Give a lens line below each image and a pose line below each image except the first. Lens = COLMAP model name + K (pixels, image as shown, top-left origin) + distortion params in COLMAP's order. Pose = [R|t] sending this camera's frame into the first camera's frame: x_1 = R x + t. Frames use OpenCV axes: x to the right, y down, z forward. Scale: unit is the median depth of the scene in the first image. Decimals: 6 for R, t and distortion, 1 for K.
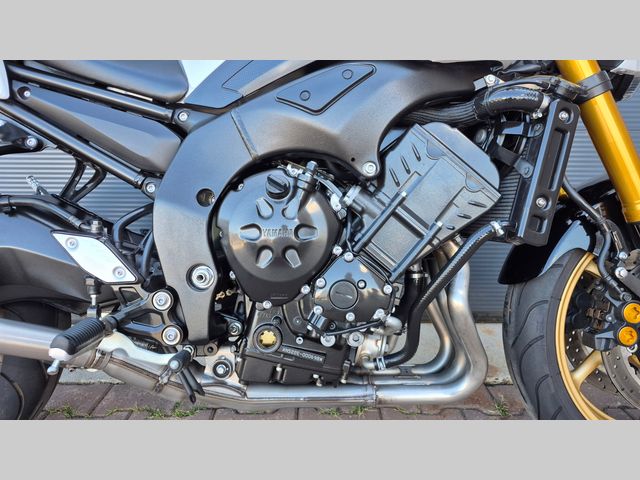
lens RADIAL K [[509.8, 0, 328.2], [0, 509.8, 227.7], [0, 0, 1]] dist [0.079742, -0.123488]
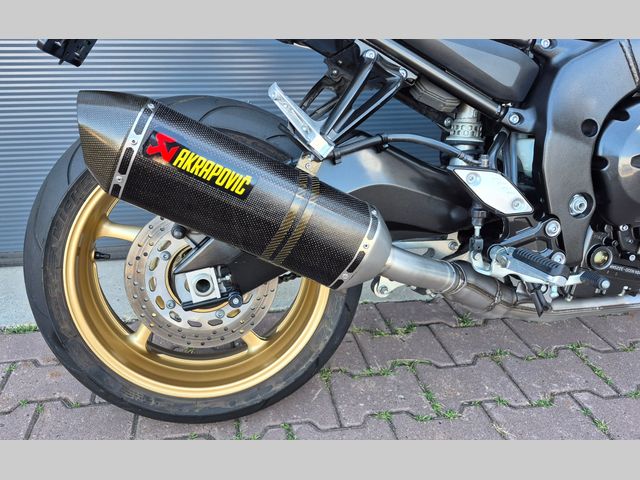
lens RADIAL K [[573.1, 0, 356.7], [0, 573.1, 243.6], [0, 0, 1]] dist [0.080870, -0.012233]
pose [[0.989726, -0.056396, 0.131381, -0.848616], [0.028916, 0.978884, 0.202360, -0.079115], [-0.140020, -0.196482, 0.970458, -0.118969]]
